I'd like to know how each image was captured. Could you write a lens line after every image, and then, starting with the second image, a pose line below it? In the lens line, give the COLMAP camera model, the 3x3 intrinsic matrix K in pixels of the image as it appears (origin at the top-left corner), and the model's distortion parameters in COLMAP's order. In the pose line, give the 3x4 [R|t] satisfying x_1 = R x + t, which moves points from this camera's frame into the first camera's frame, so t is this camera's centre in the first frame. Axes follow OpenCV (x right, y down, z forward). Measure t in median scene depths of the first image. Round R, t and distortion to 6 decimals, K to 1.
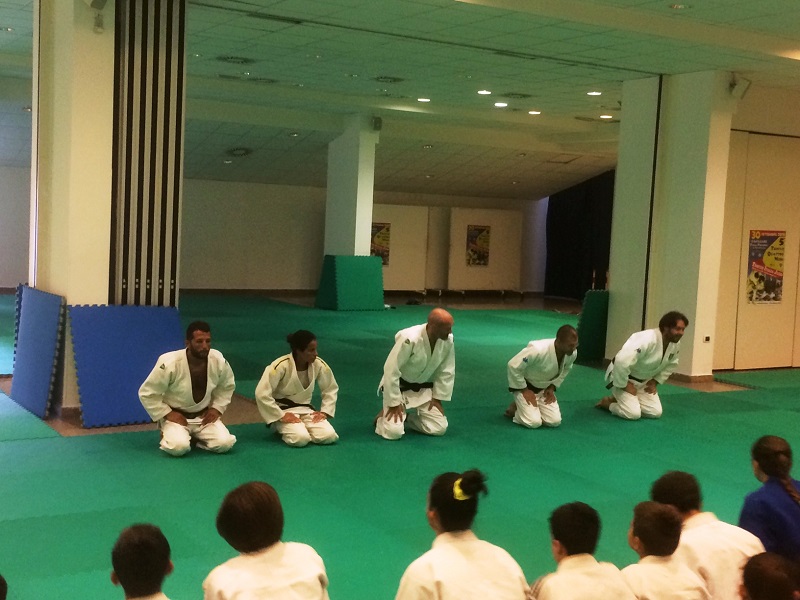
lens RADIAL K [[1102.9, 0, 400.0], [0, 1102.9, 300.0], [0, 0, 1]] dist [-0.014383, 0.523501]
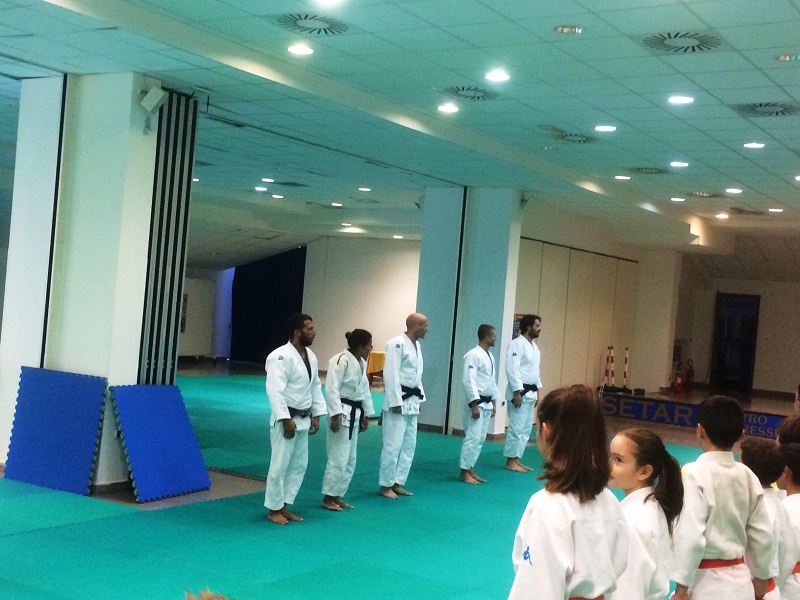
lens RADIAL K [[1102.9, 0, 400.0], [0, 1102.9, 300.0], [0, 0, 1]] dist [-0.014383, 0.523501]
pose [[0.902602, 0.030870, 0.429367, -0.346886], [-0.009392, 0.998600, -0.052054, -0.017260], [-0.430373, 0.042952, 0.901628, -0.048794]]
